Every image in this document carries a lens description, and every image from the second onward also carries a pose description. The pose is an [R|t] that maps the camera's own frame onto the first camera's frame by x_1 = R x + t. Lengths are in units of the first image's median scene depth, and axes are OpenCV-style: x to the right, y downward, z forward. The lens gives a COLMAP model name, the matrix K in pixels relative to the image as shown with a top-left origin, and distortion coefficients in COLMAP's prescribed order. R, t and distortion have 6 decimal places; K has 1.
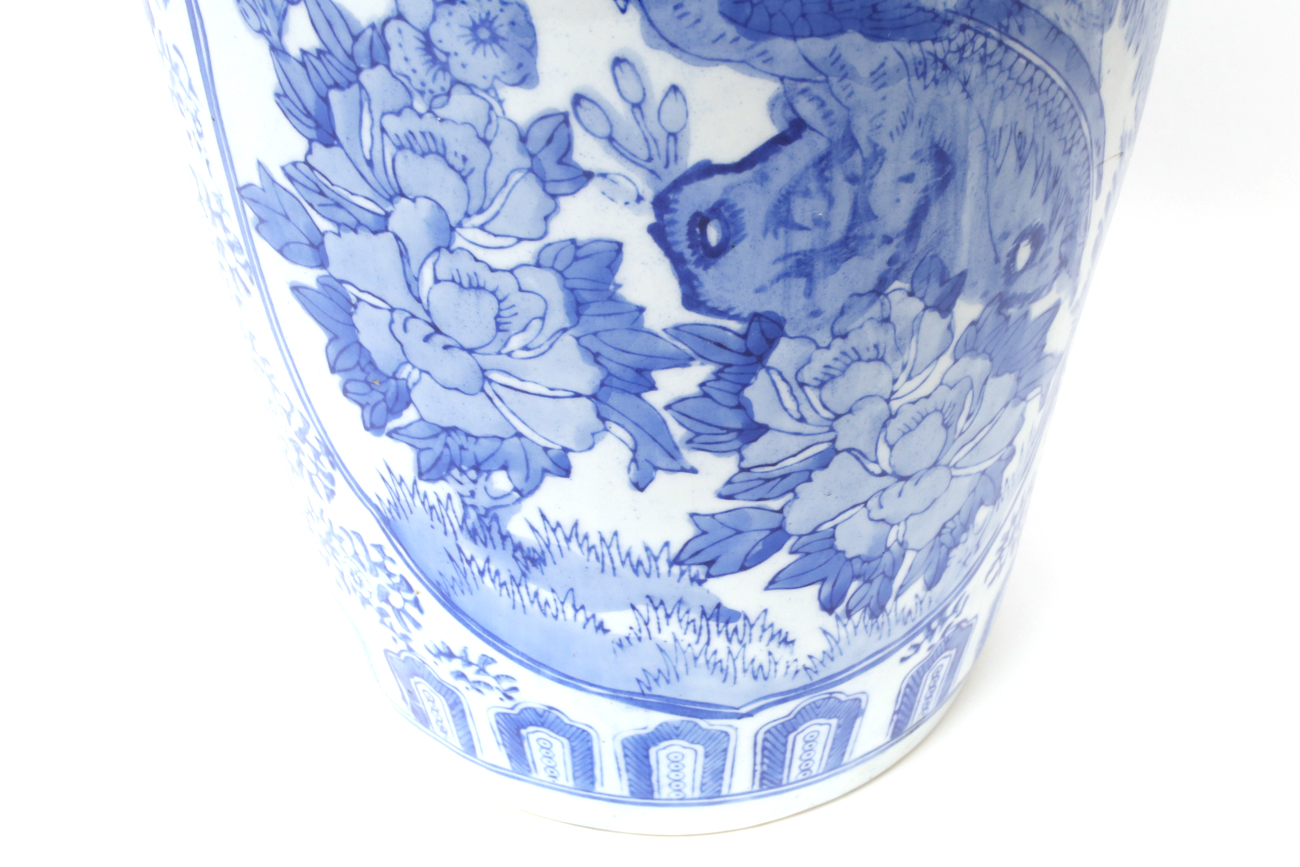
lens RADIAL K [[1770.1, 0, 757.3], [0, 1770.1, 477.9], [0, 0, 1]] dist [-0.130540, 0.042286]
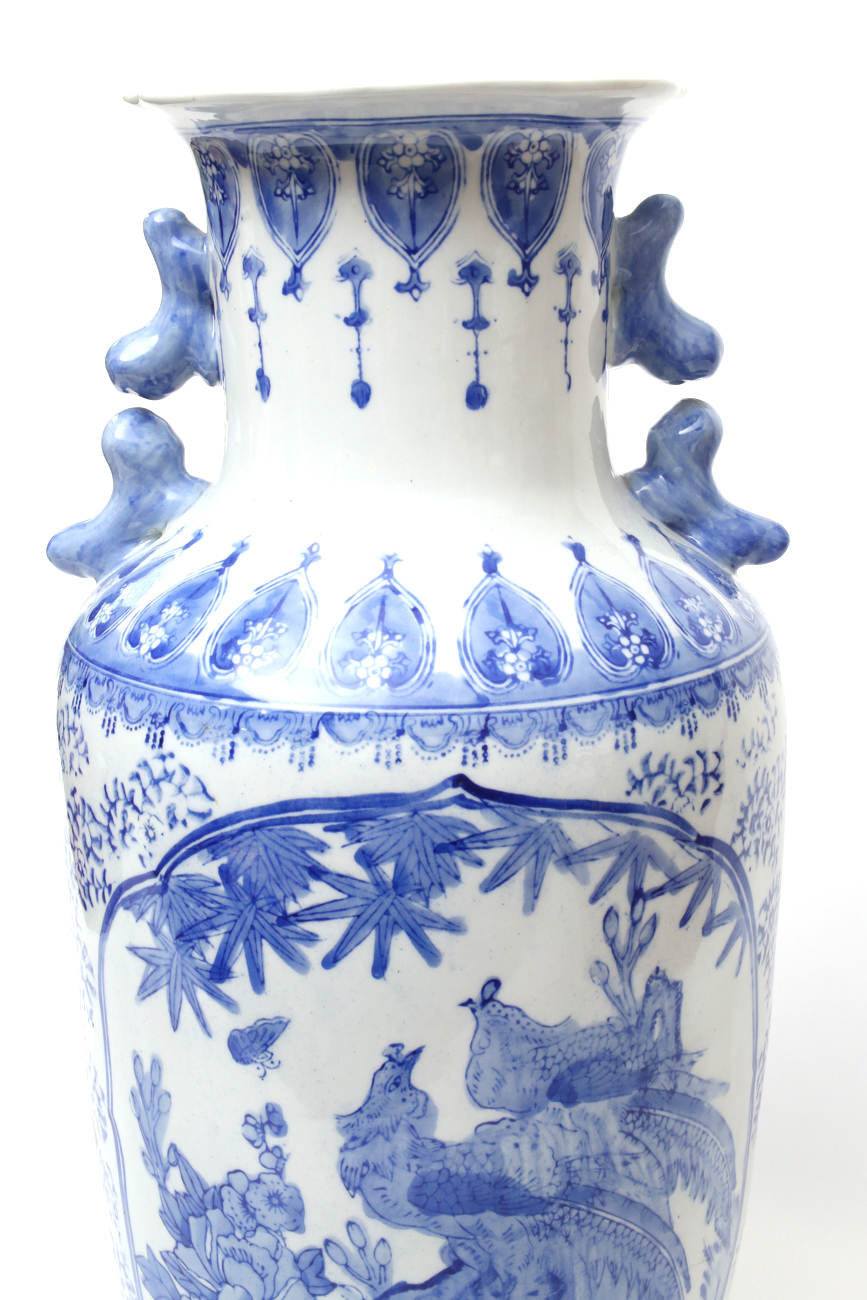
lens RADIAL K [[1689.9, 0, 500.5], [0, 1689.9, 468.1], [0, 0, 1]] dist [-0.129324, 0.053684]
pose [[0.991679, -0.001084, -0.128729, 0.245580], [-0.060514, 0.878675, -0.473570, -0.119416], [0.113624, 0.477419, 0.871298, -0.658426]]
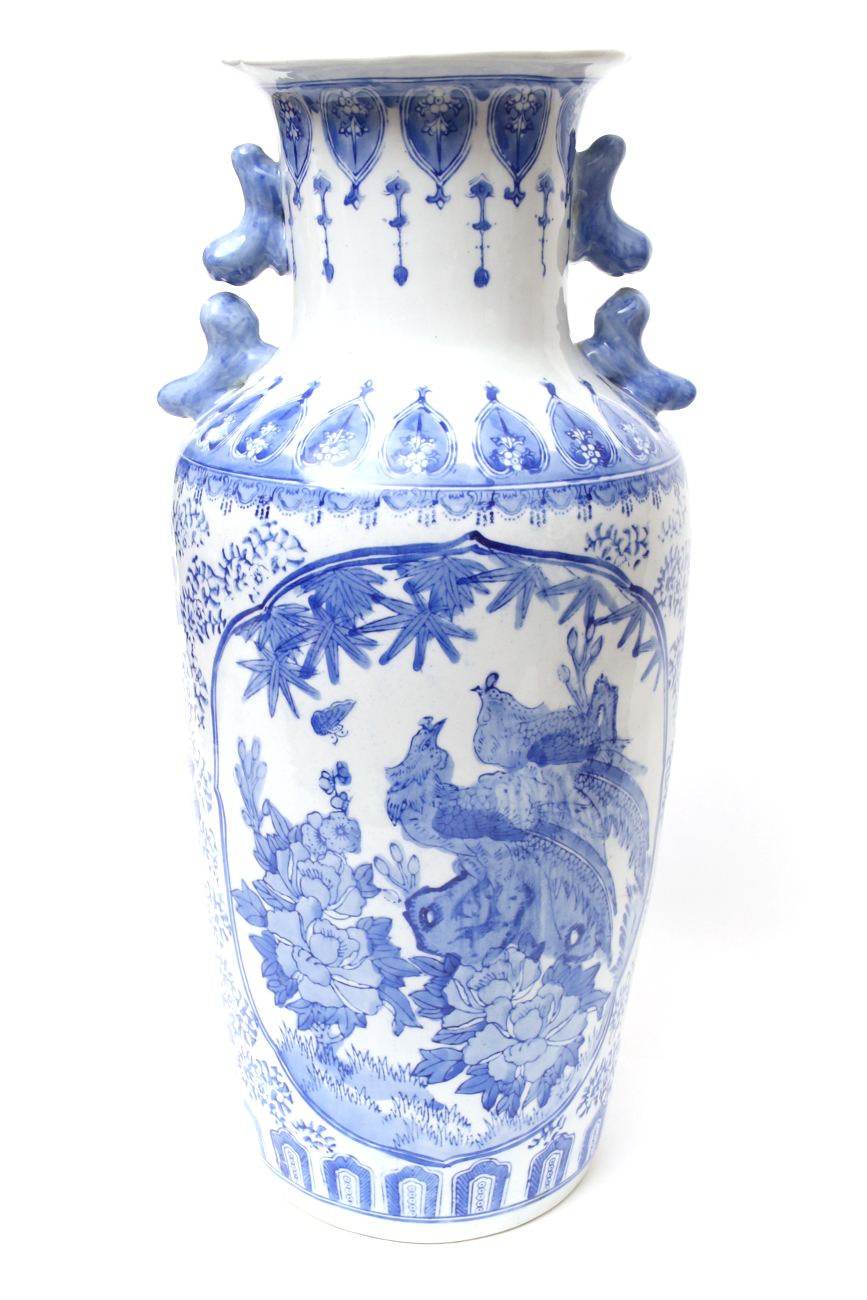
lens RADIAL K [[1623.3, 0, 363.8], [0, 1623.3, 690.4], [0, 0, 1]] dist [-0.136068, 0.083697]
pose [[0.988849, 0.025838, -0.146661, 0.195580], [-0.072292, 0.944295, -0.321063, 0.275859], [0.130196, 0.328085, 0.935633, -1.140256]]
